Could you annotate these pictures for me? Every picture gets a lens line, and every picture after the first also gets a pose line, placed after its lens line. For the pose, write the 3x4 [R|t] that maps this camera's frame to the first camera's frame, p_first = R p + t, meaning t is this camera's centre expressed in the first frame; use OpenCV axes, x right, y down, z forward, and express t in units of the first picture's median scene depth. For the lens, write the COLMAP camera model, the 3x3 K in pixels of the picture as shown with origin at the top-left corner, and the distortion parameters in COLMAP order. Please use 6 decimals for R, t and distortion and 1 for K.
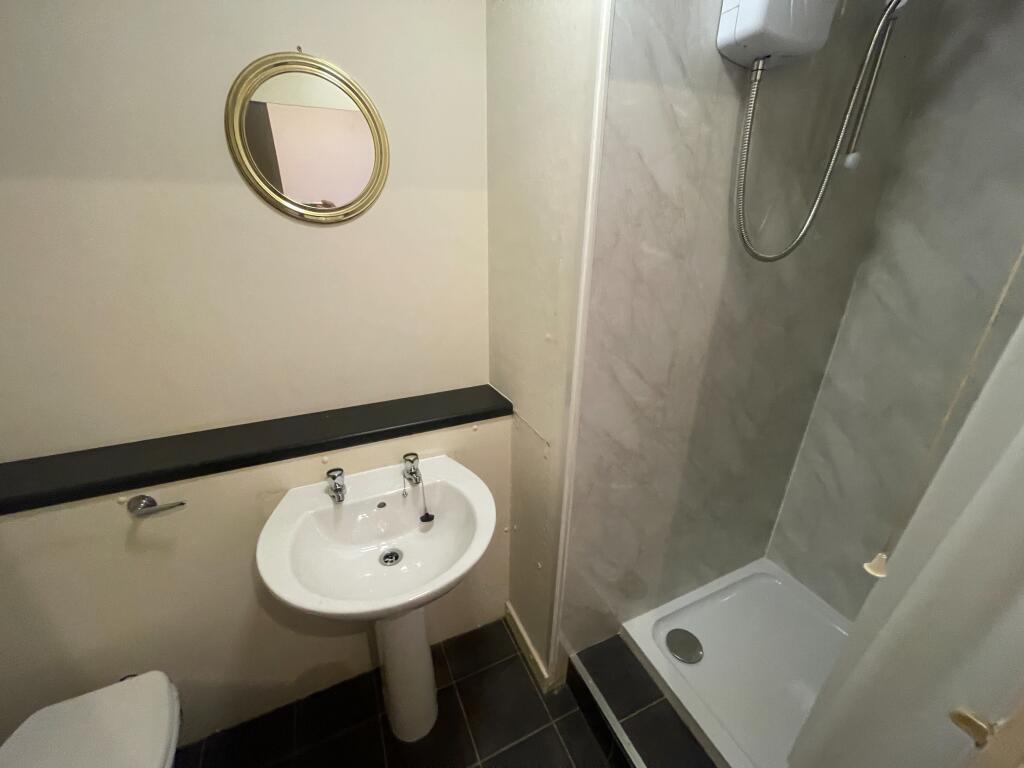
lens RADIAL K [[417.4, 0, 512.0], [0, 417.4, 384.0], [0, 0, 1]] dist [0.001709, 0.000621]
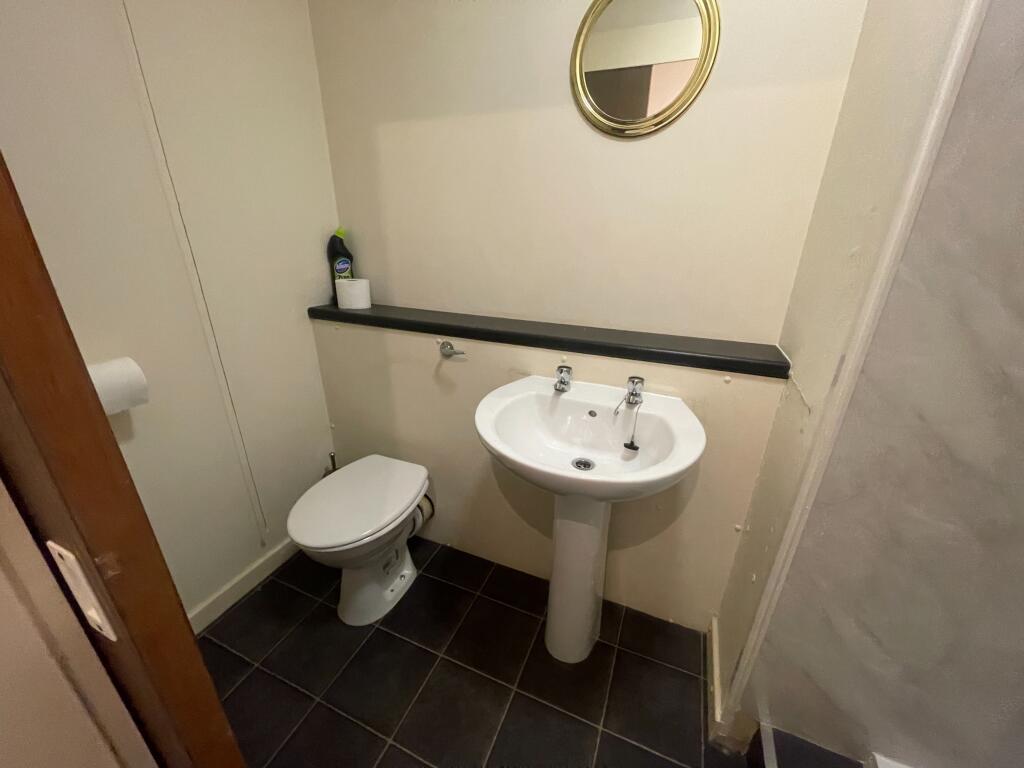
lens RADIAL K [[417.4, 0, 512.0], [0, 417.4, 384.0], [0, 0, 1]] dist [0.001709, 0.000621]
pose [[0.673627, 0.273451, -0.686623, 0.219248], [-0.285869, 0.953128, 0.099129, 0.173933], [0.681547, 0.129508, 0.720223, 0.135995]]
